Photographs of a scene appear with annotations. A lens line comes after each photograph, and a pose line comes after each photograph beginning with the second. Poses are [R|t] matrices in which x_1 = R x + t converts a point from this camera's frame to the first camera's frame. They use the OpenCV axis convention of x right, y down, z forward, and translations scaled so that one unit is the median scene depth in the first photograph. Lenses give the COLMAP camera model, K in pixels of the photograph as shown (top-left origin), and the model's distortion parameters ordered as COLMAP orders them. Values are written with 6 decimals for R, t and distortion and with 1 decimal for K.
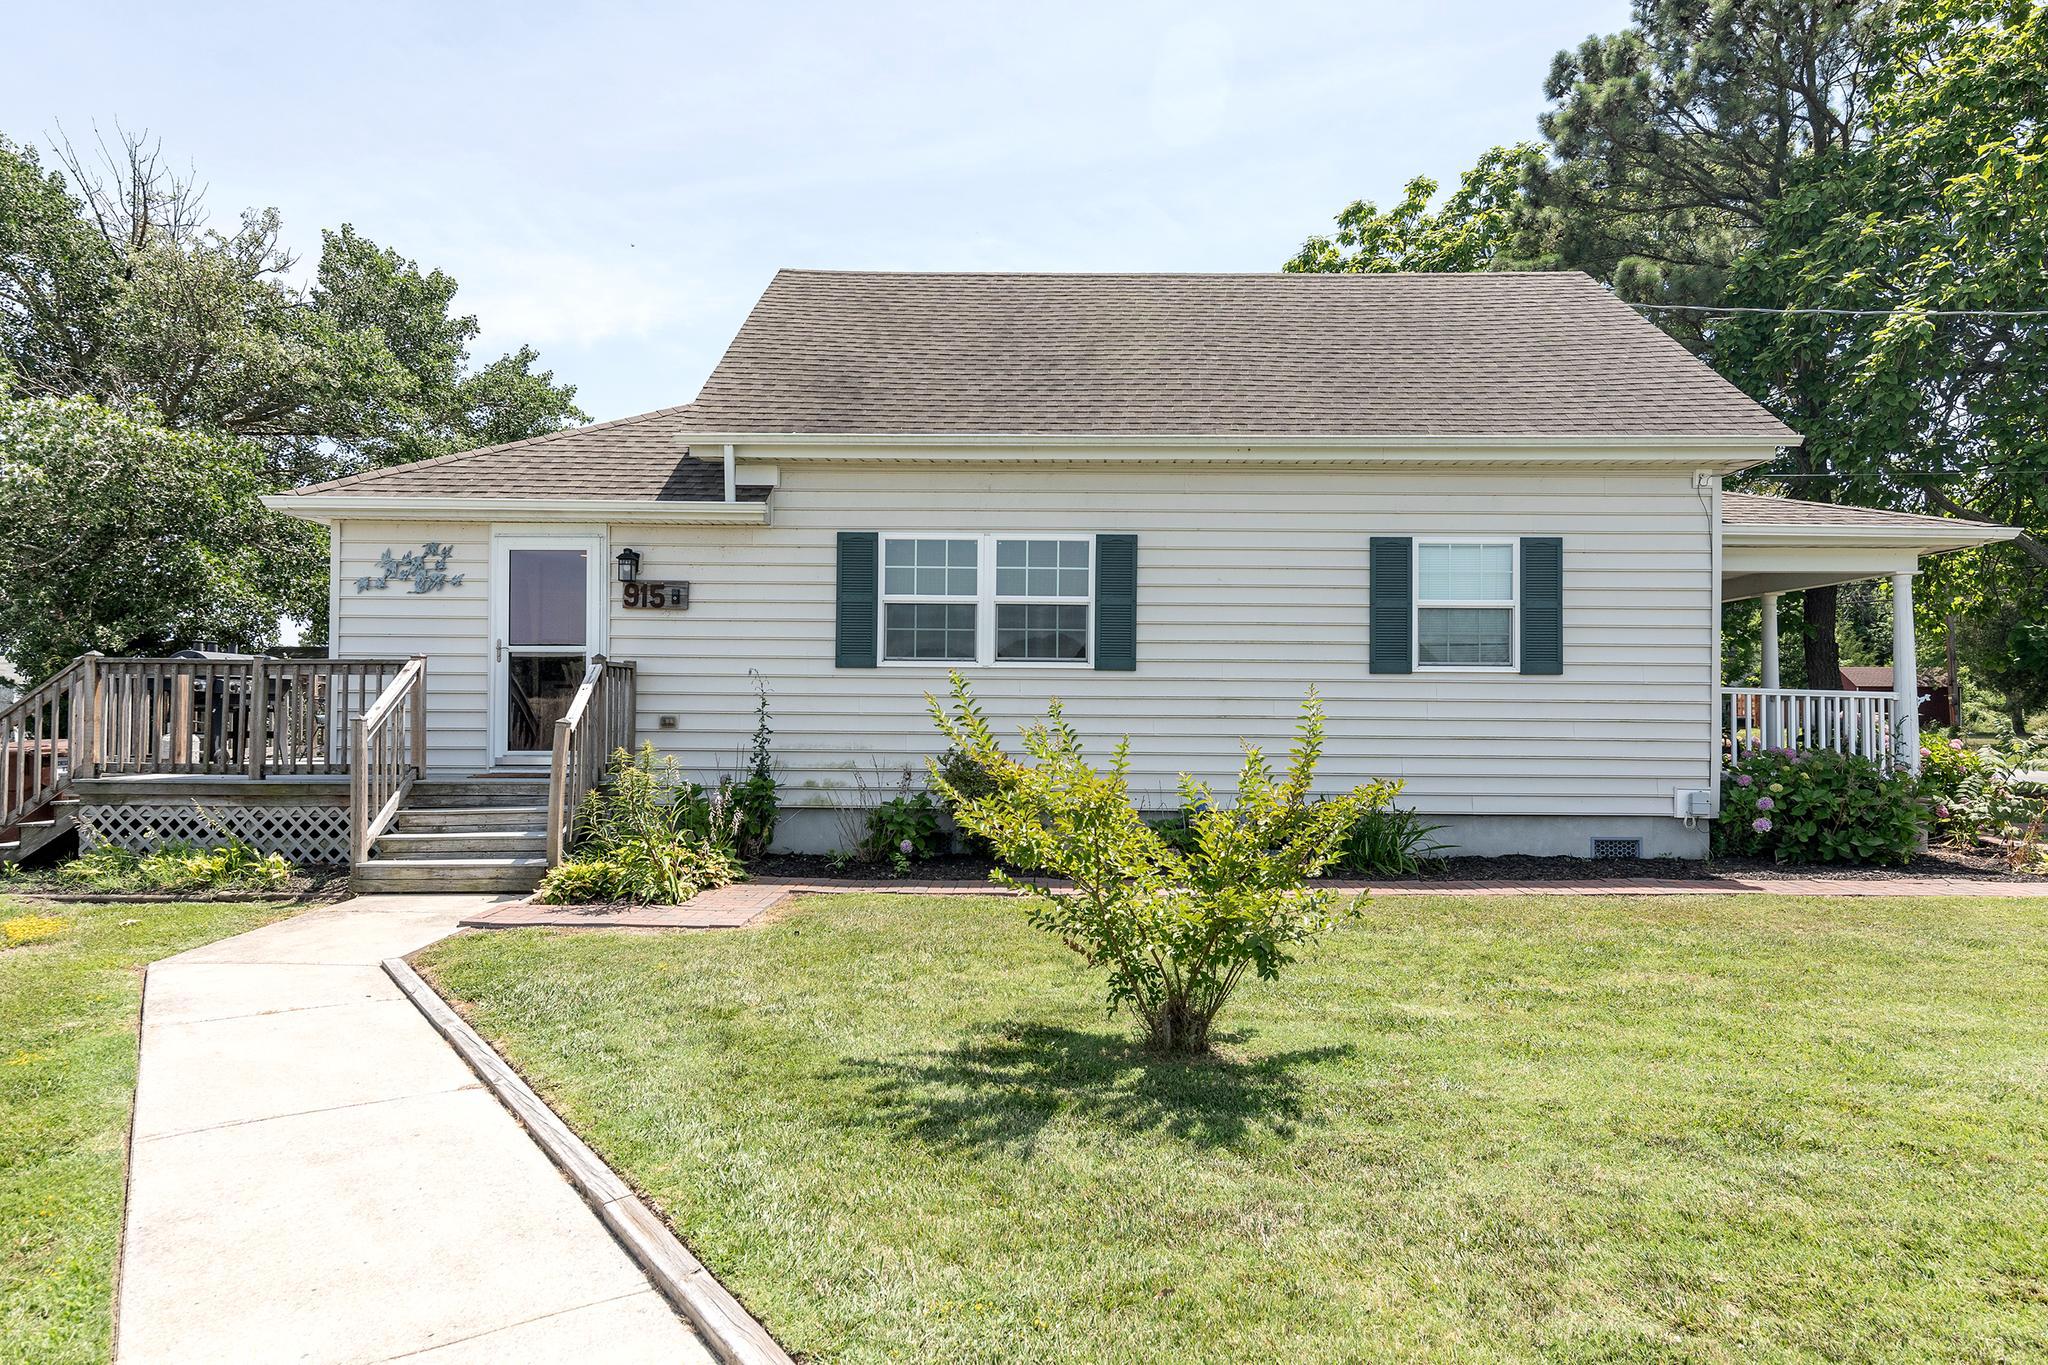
lens RADIAL K [[1169.5, 0, 999.5], [0, 1169.5, 687.2], [0, 0, 1]] dist [-0.001114, 0.016382]
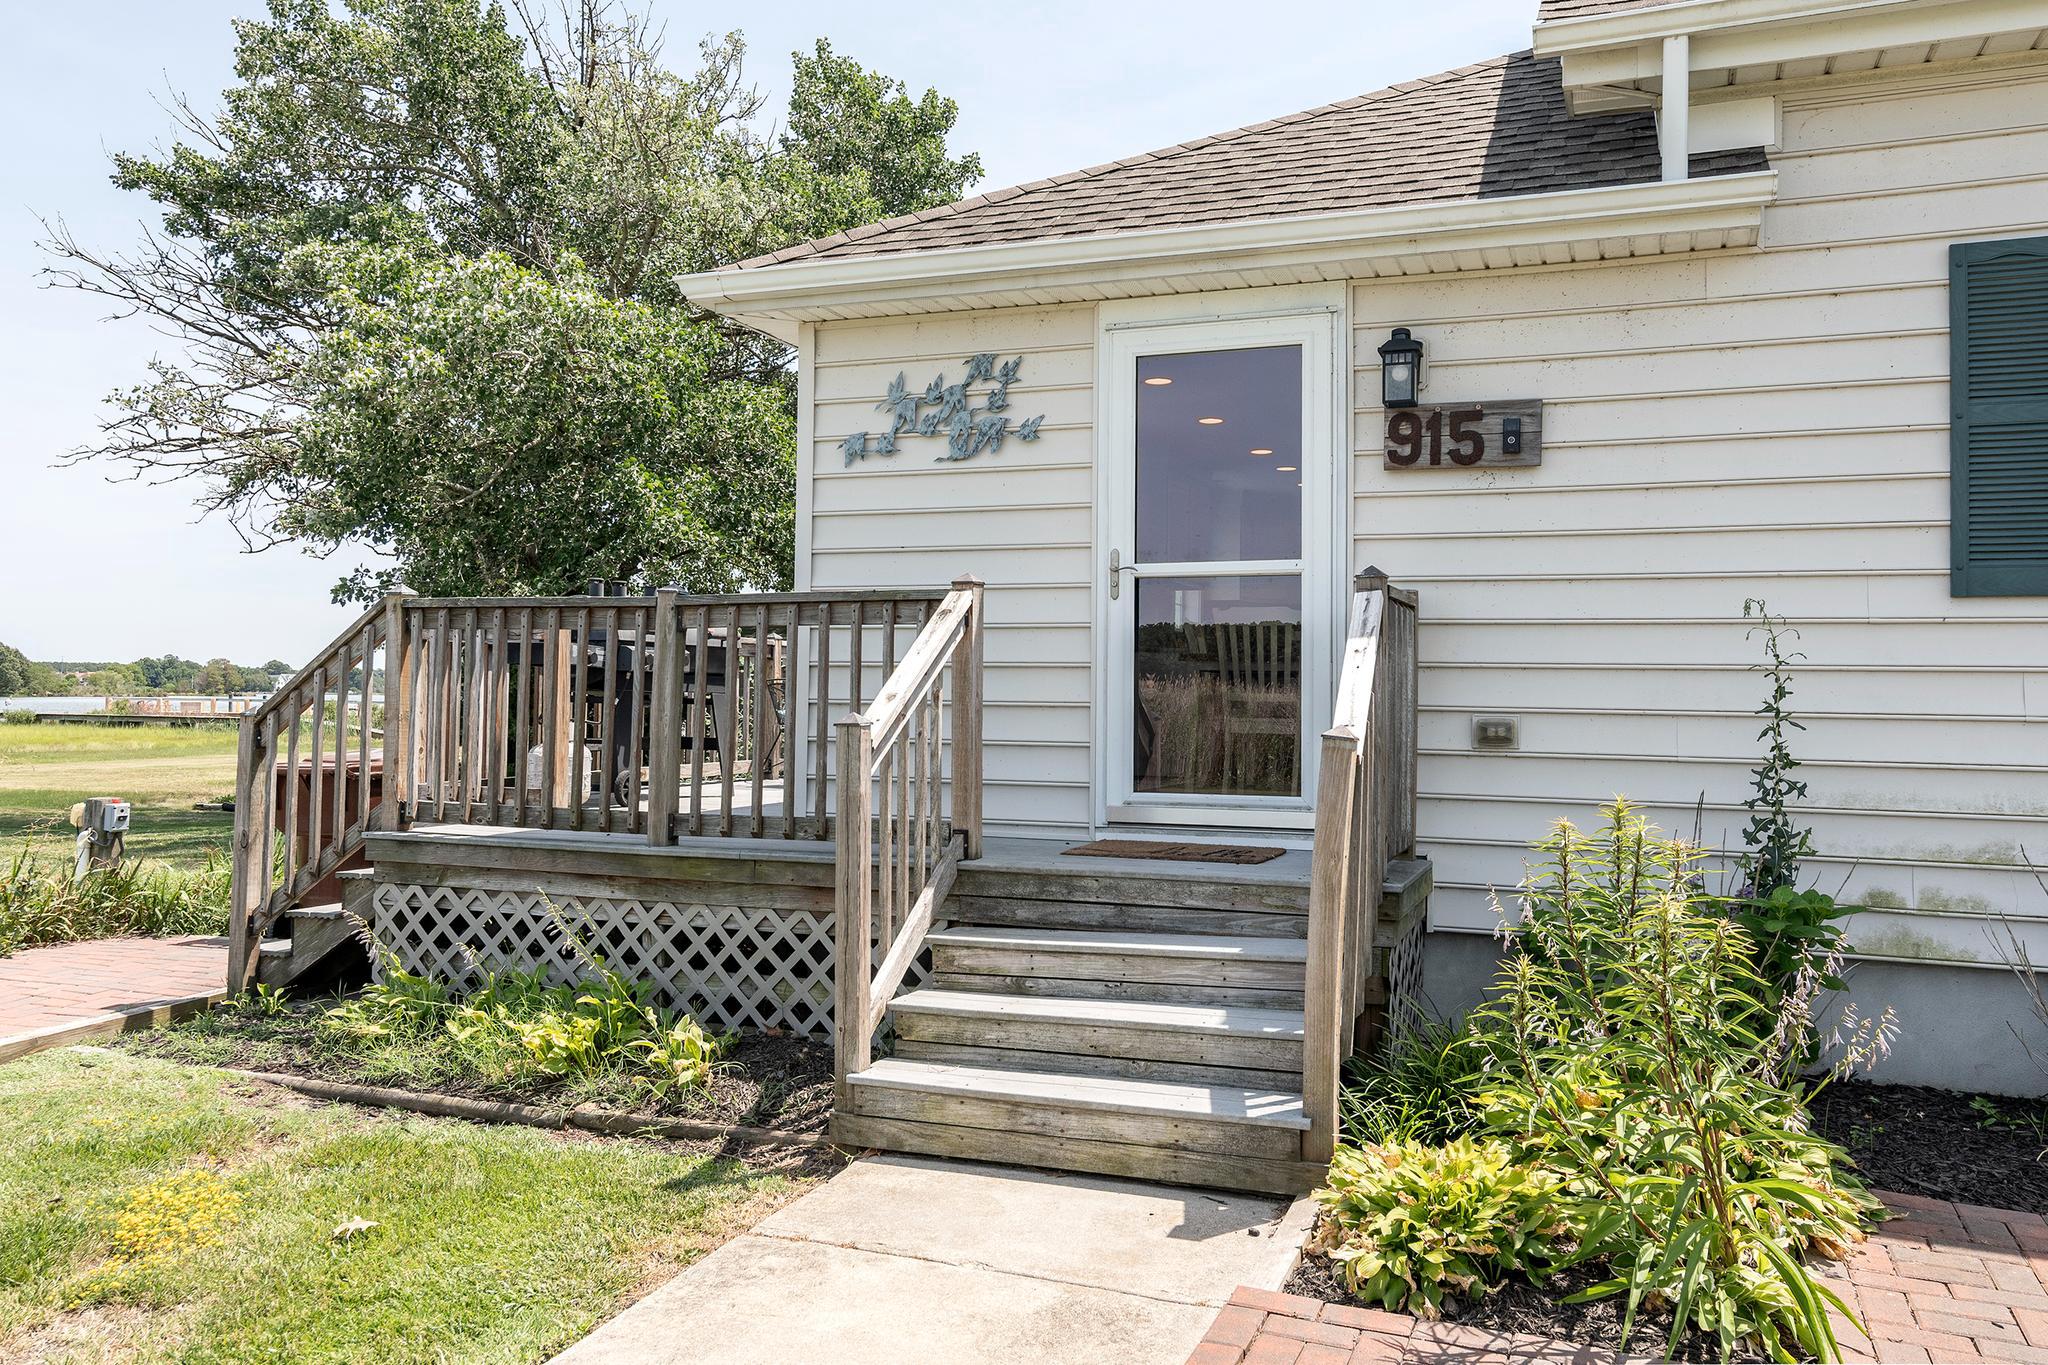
lens RADIAL K [[1442.8, 0, 1028.3], [0, 1442.8, 634.7], [0, 0, 1]] dist [0.033810, 0.002325]
pose [[0.934305, -0.011696, -0.356282, -0.257663], [0.001693, 0.999596, -0.028376, 0.008752], [0.356470, 0.025909, 0.933947, 0.456369]]
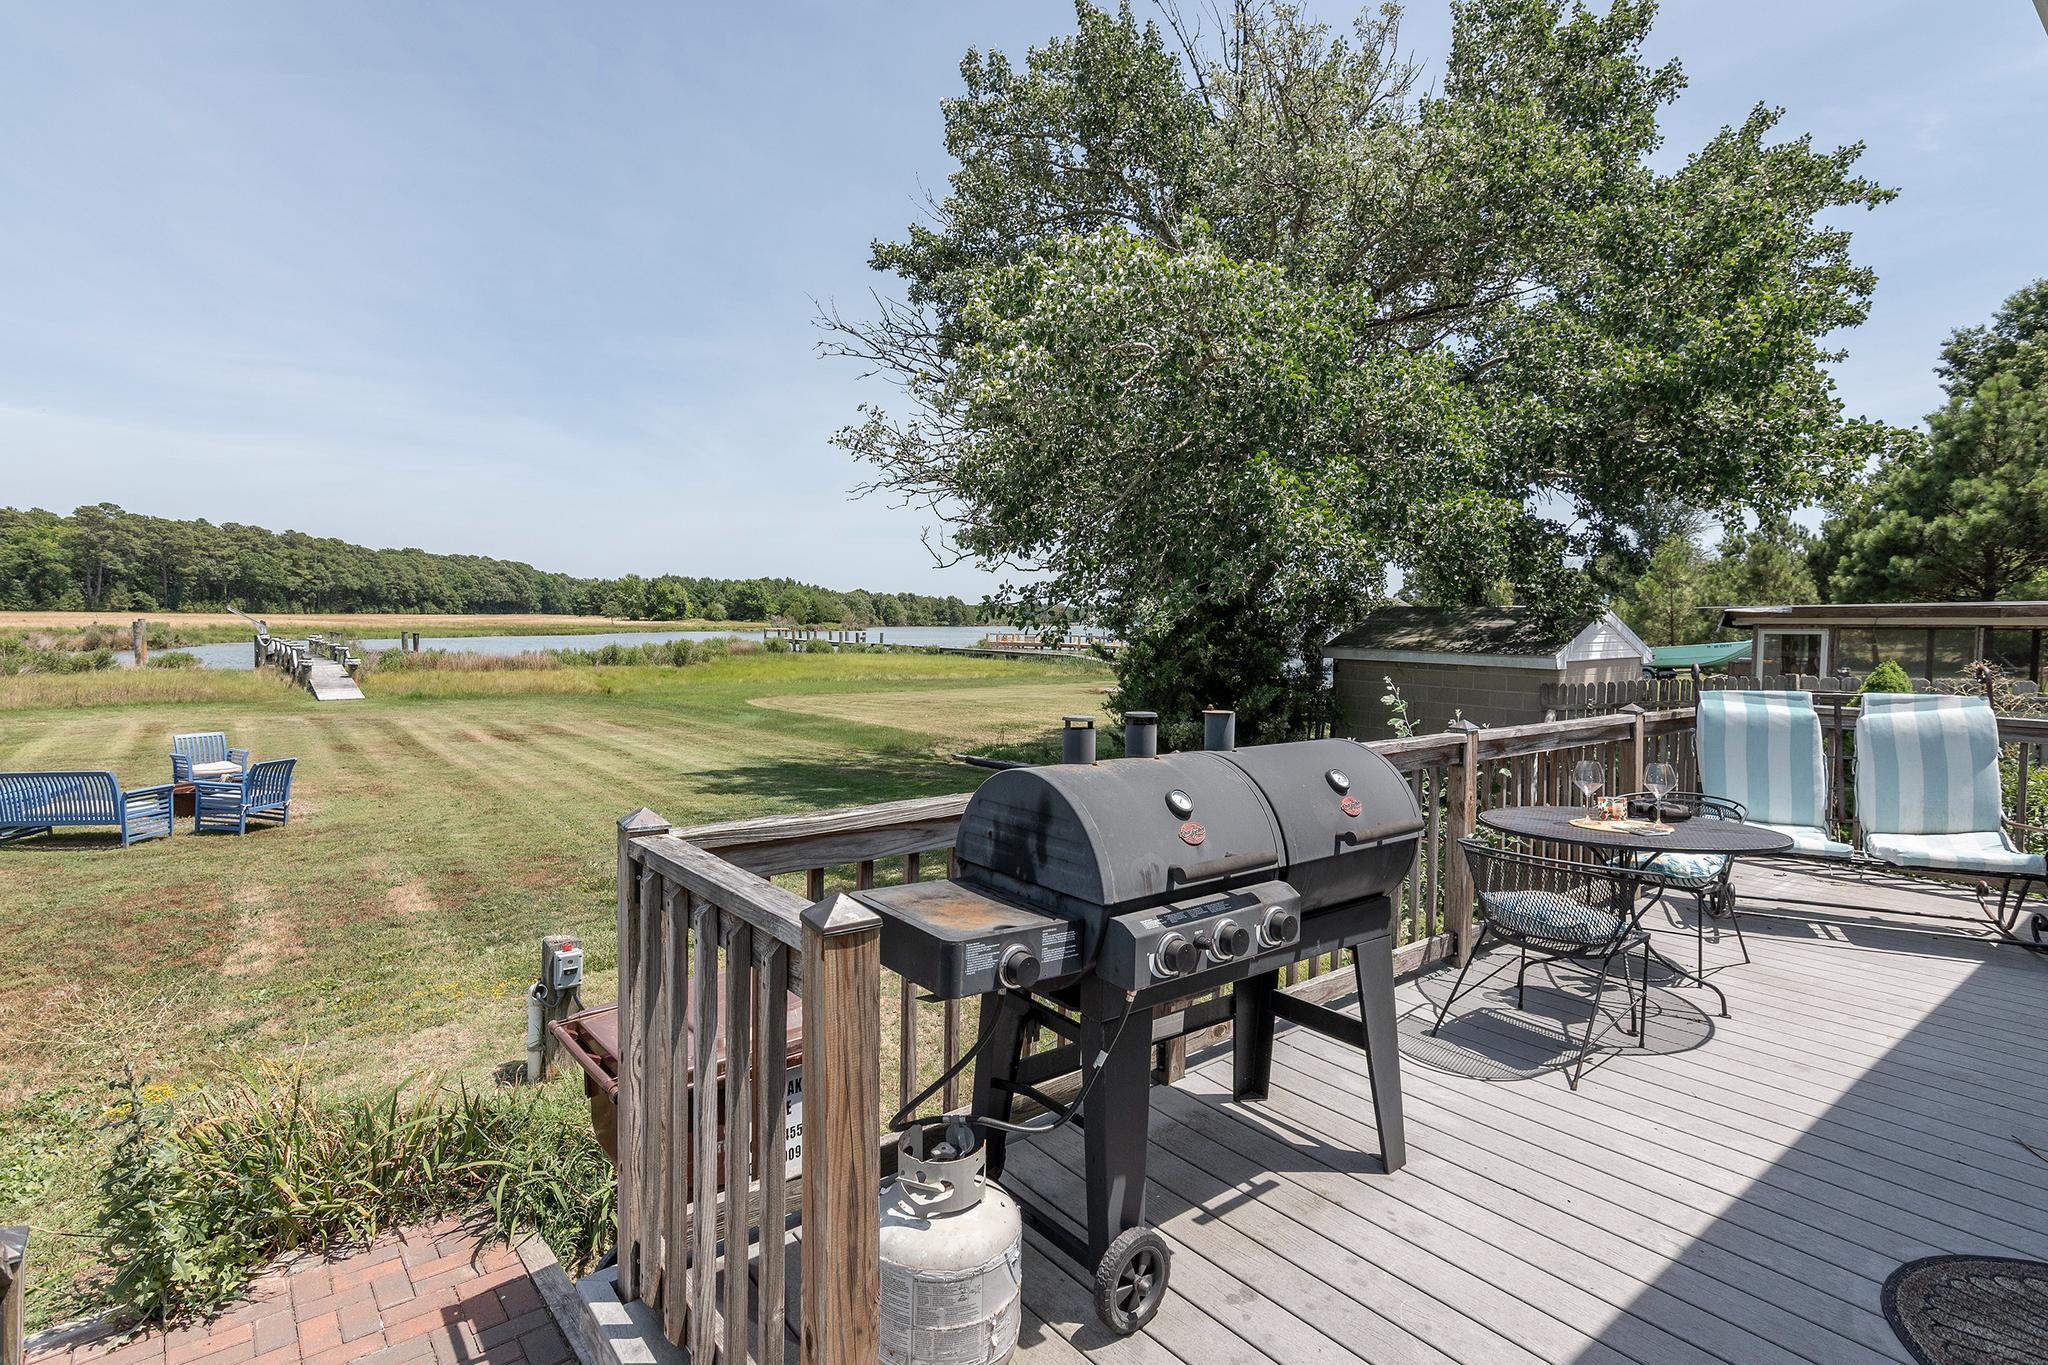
lens RADIAL K [[1002.0, 0, 1025.5], [0, 1002.0, 675.5], [0, 0, 1]] dist [-0.014884, 0.013978]
pose [[0.620292, 0.044816, -0.783090, -0.573443], [0.003044, 0.998221, 0.059539, -0.066104], [0.784365, -0.039315, 0.619052, 0.941254]]
